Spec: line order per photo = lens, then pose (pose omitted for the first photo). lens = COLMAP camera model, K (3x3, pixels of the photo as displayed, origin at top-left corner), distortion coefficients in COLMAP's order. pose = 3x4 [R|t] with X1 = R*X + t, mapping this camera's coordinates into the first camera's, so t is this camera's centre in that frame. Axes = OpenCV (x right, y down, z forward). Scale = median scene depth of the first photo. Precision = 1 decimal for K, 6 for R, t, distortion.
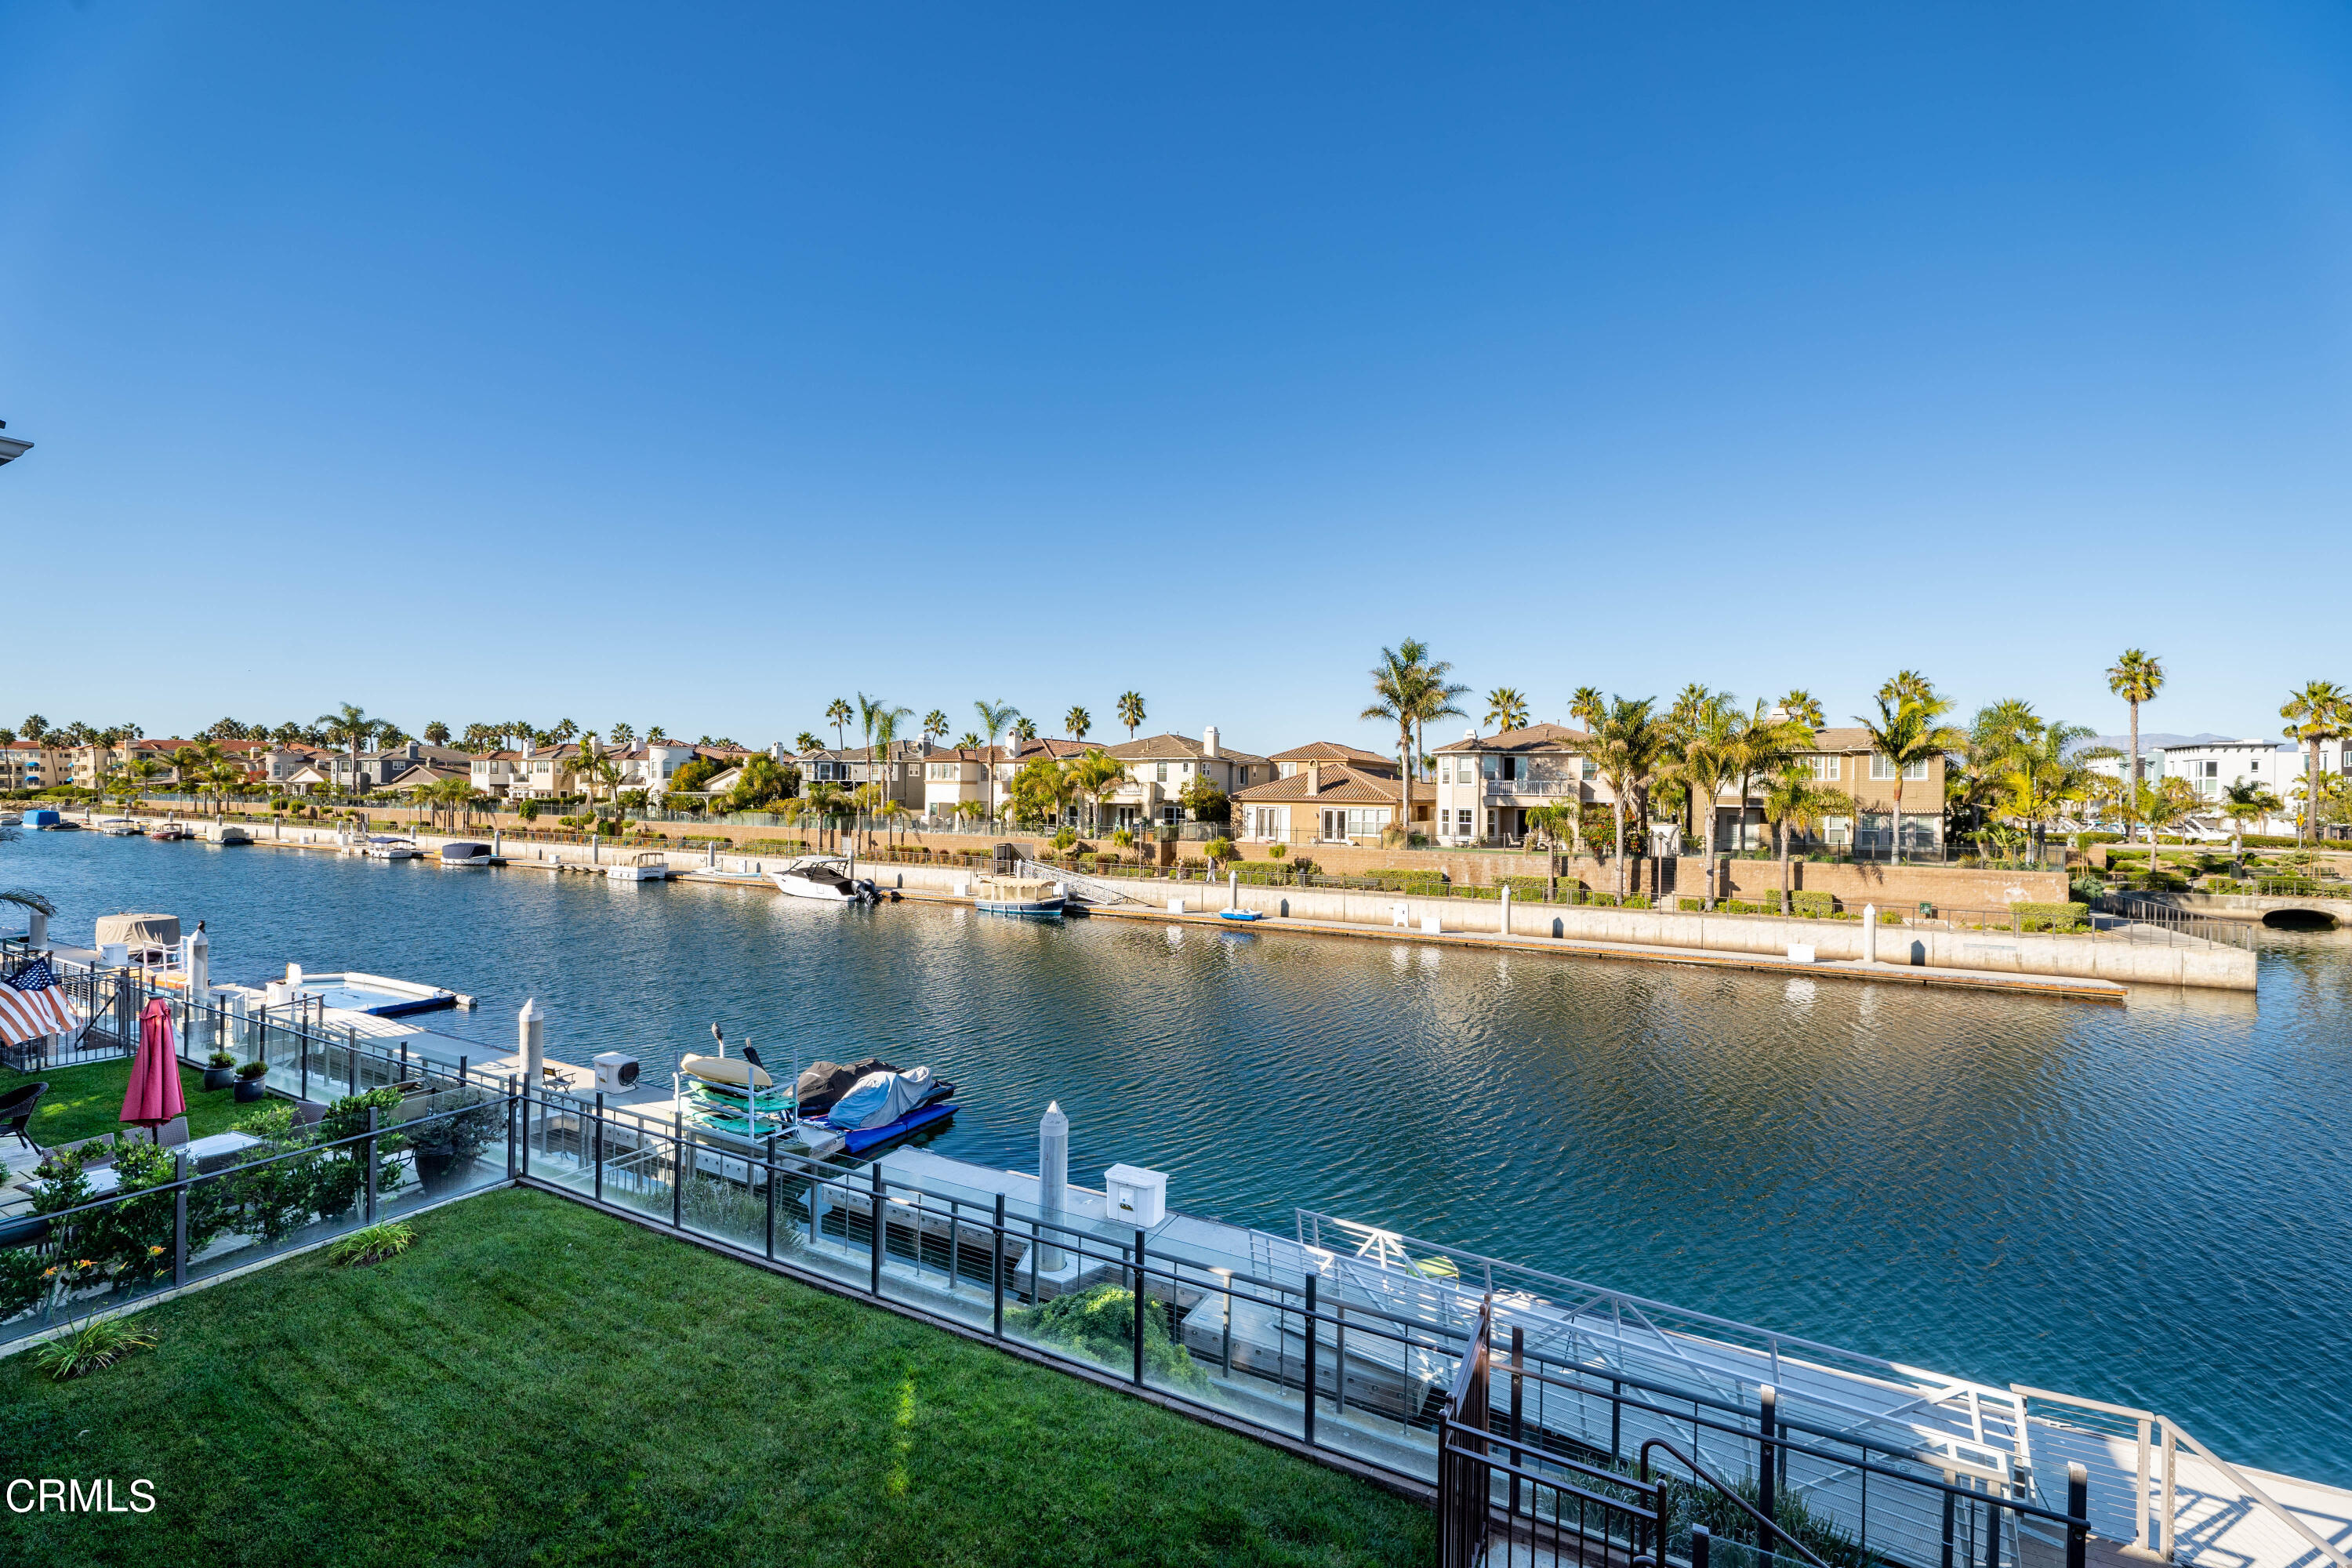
lens RADIAL K [[959.2, 0, 1185.6], [0, 959.2, 791.7], [0, 0, 1]] dist [0.001219, -0.002394]
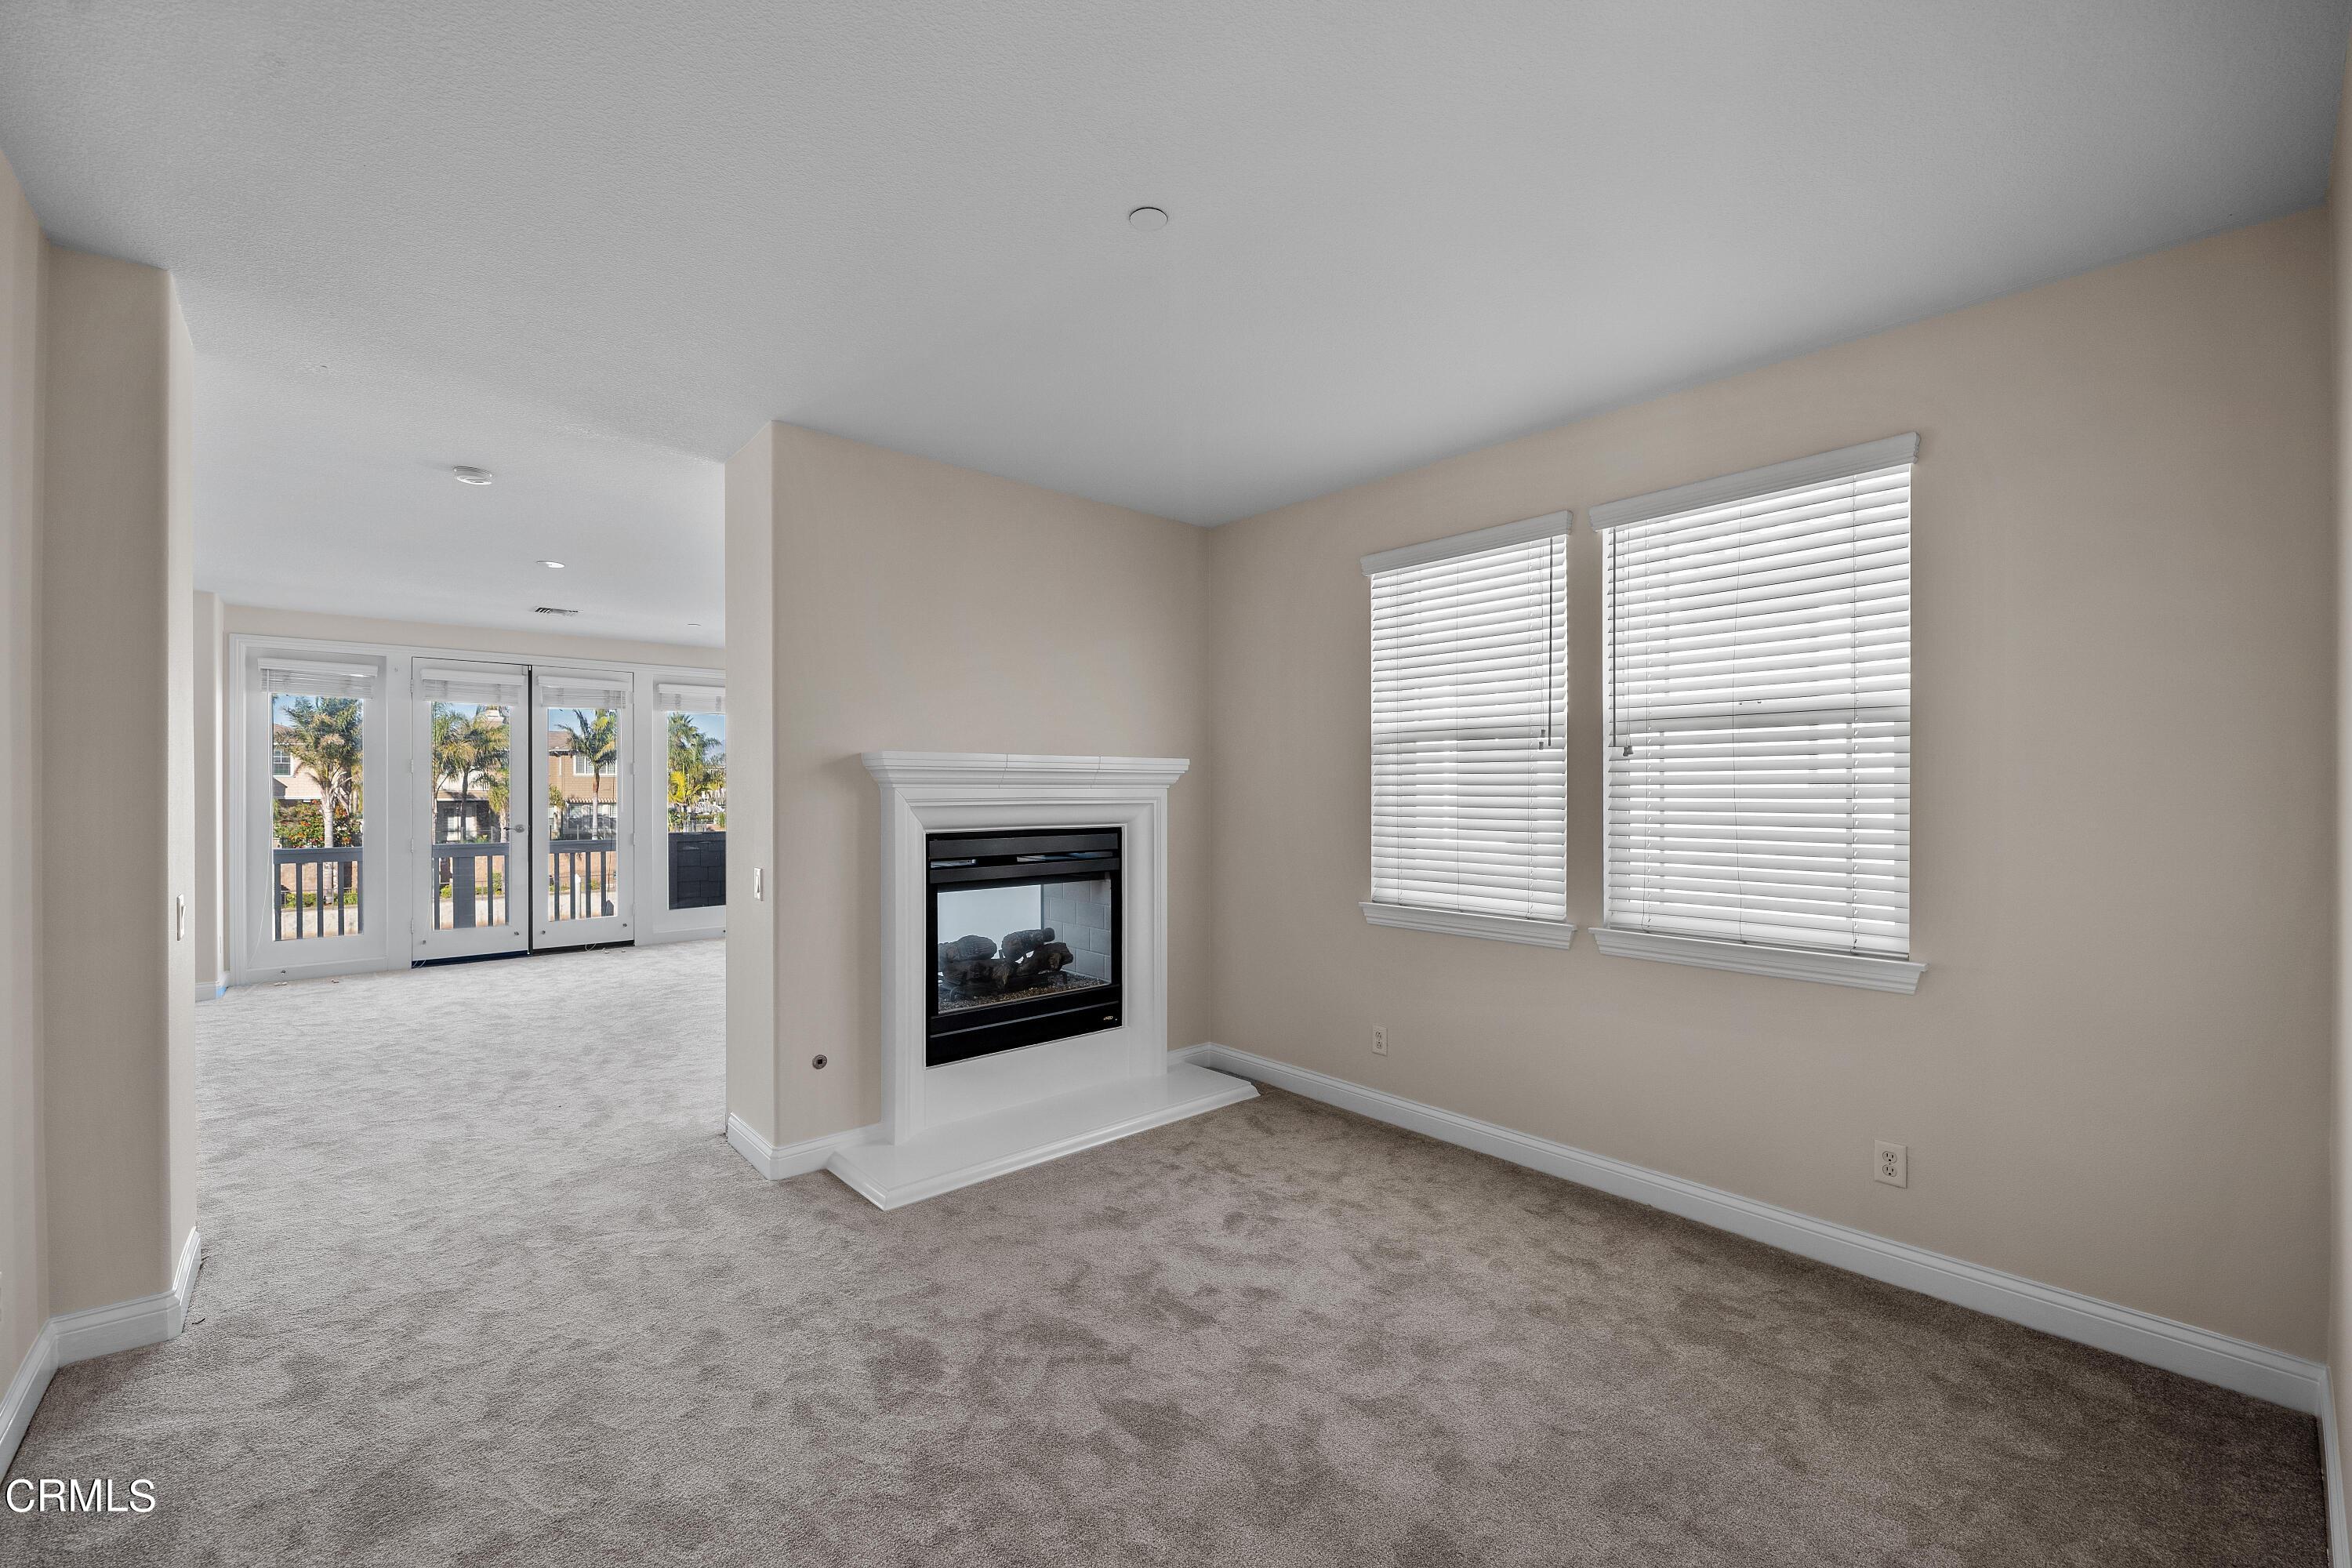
lens RADIAL K [[959.2, 0, 1185.6], [0, 959.2, 791.7], [0, 0, 1]] dist [0.001219, -0.002394]
pose [[0.371370, -0.013335, 0.928389, -0.106633], [0.006909, 0.999909, 0.011599, -0.000894], [-0.928459, 0.002107, 0.371428, -0.142941]]
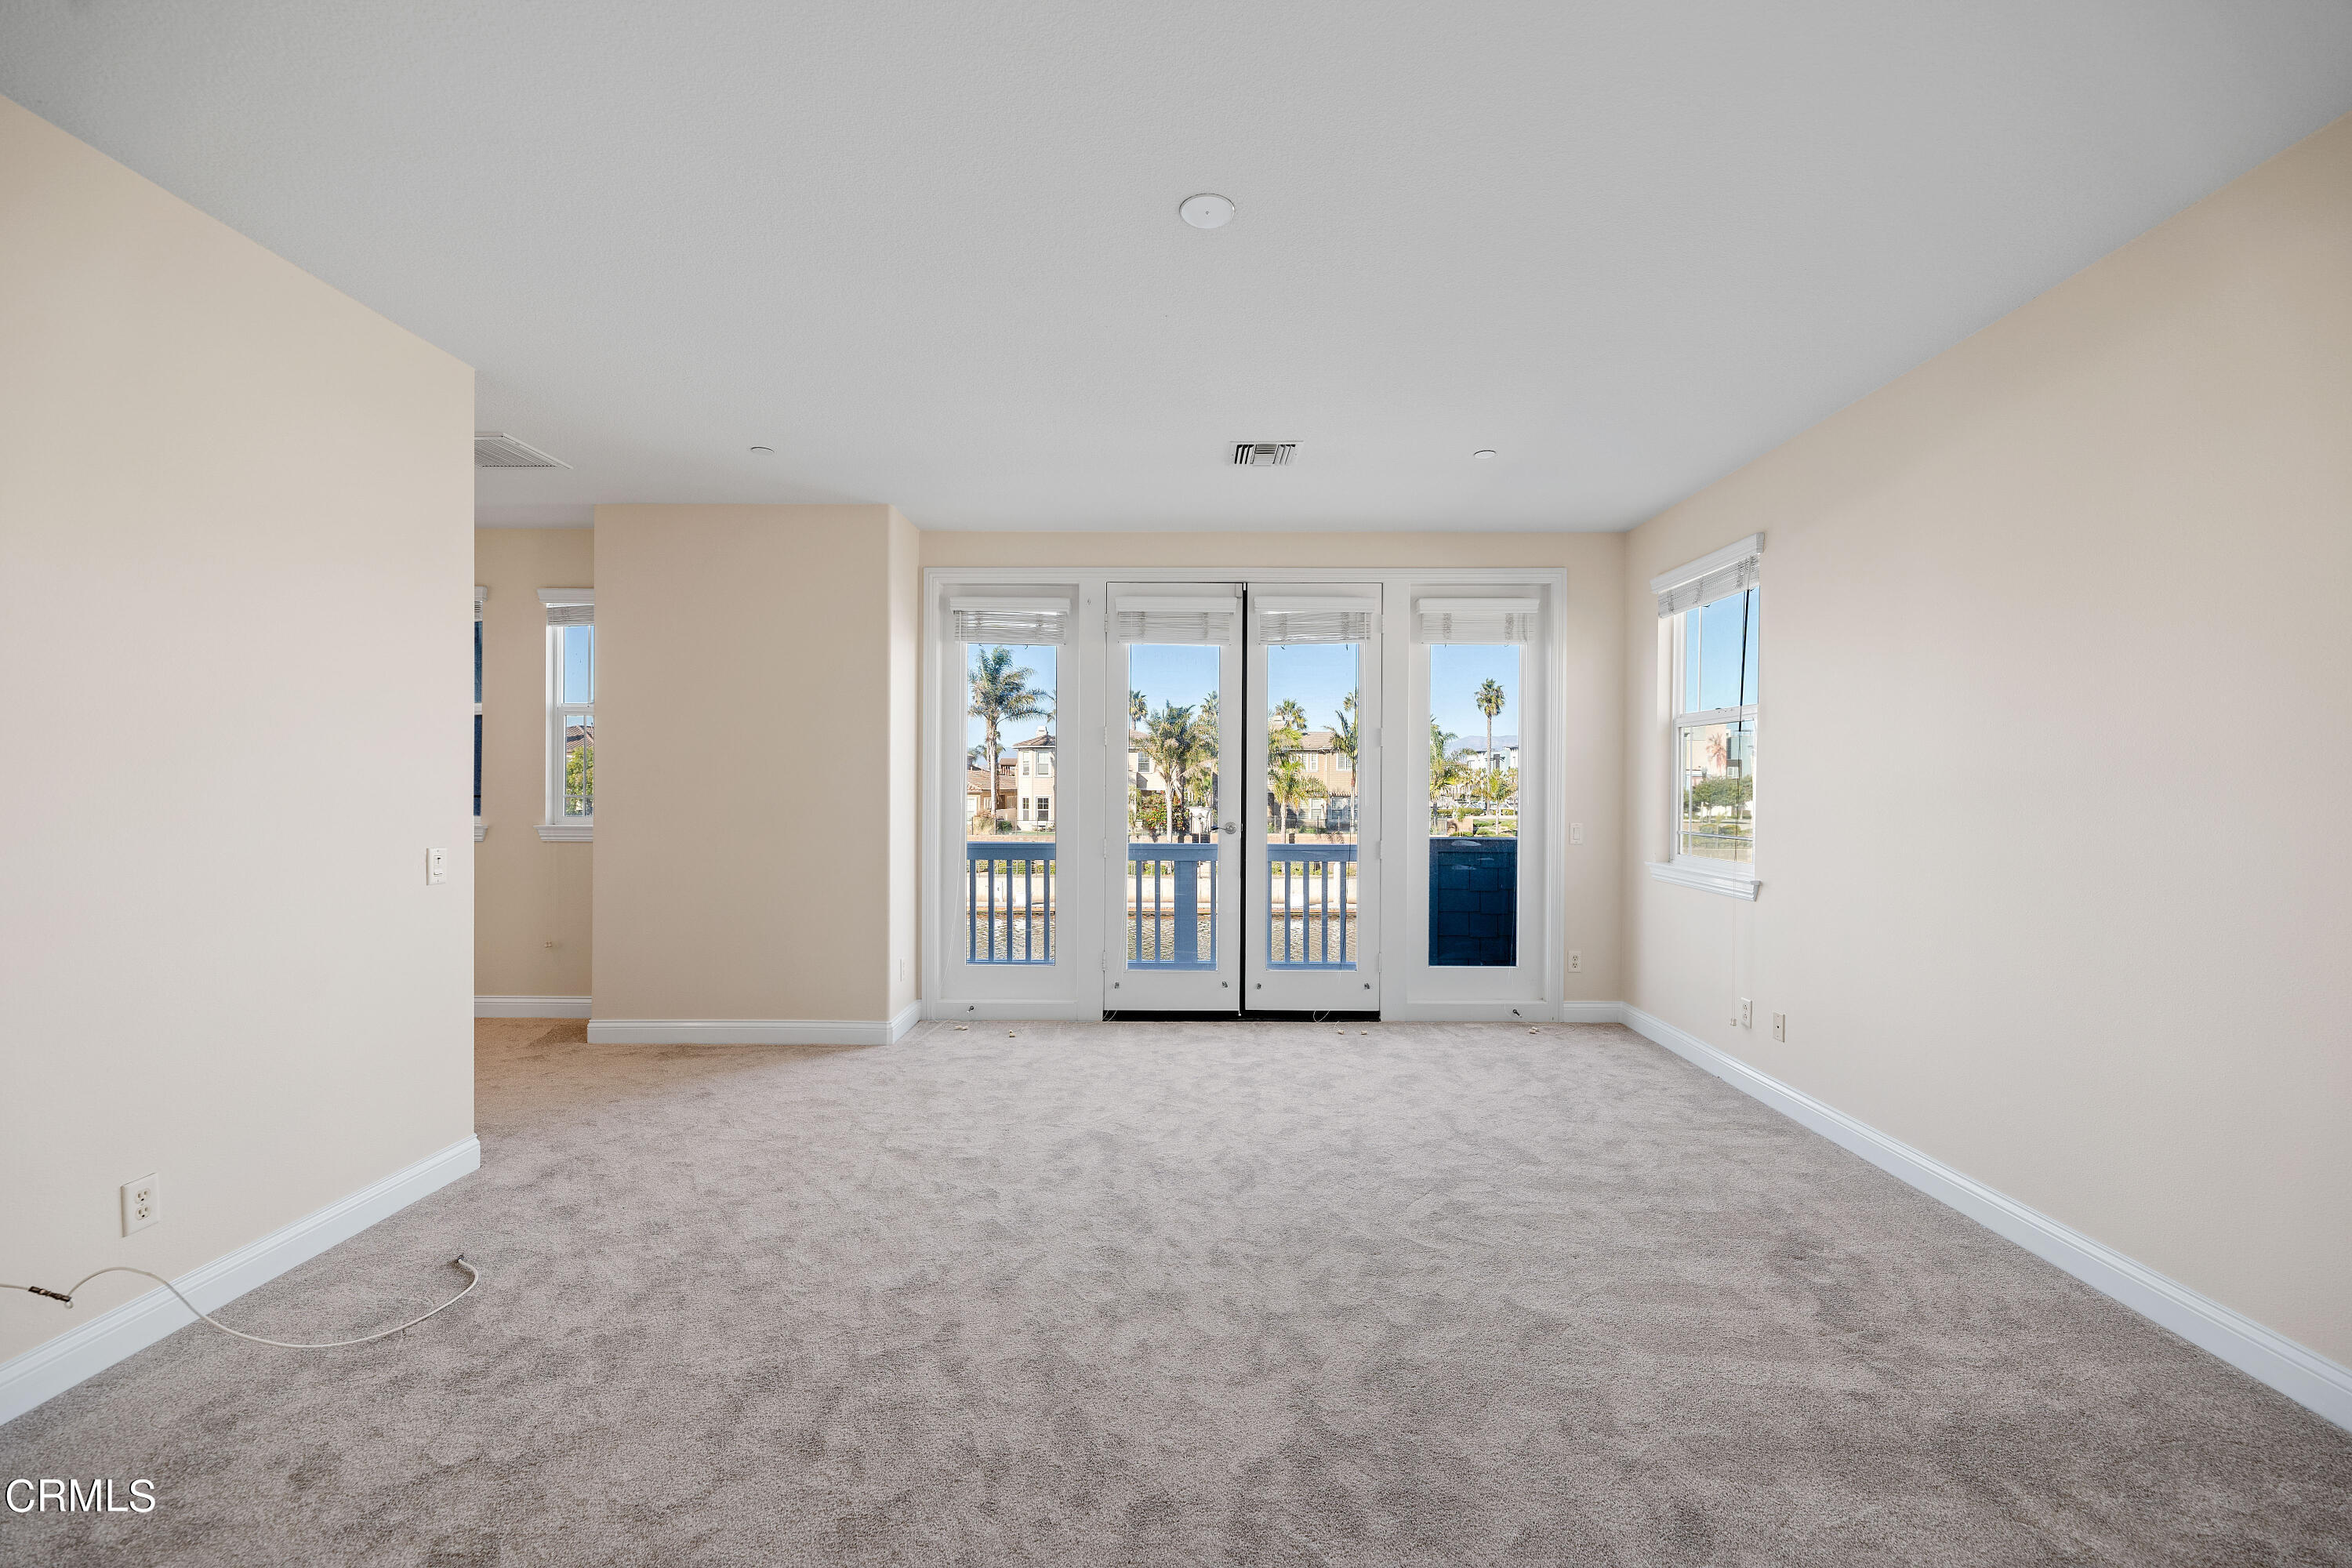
lens RADIAL K [[959.2, 0, 1185.6], [0, 959.2, 791.7], [0, 0, 1]] dist [0.001219, -0.002394]
pose [[0.894317, -0.010478, 0.447311, -0.065185], [0.006537, 0.999925, 0.010352, 0.000670], [-0.447386, -0.006333, 0.894319, -0.090785]]
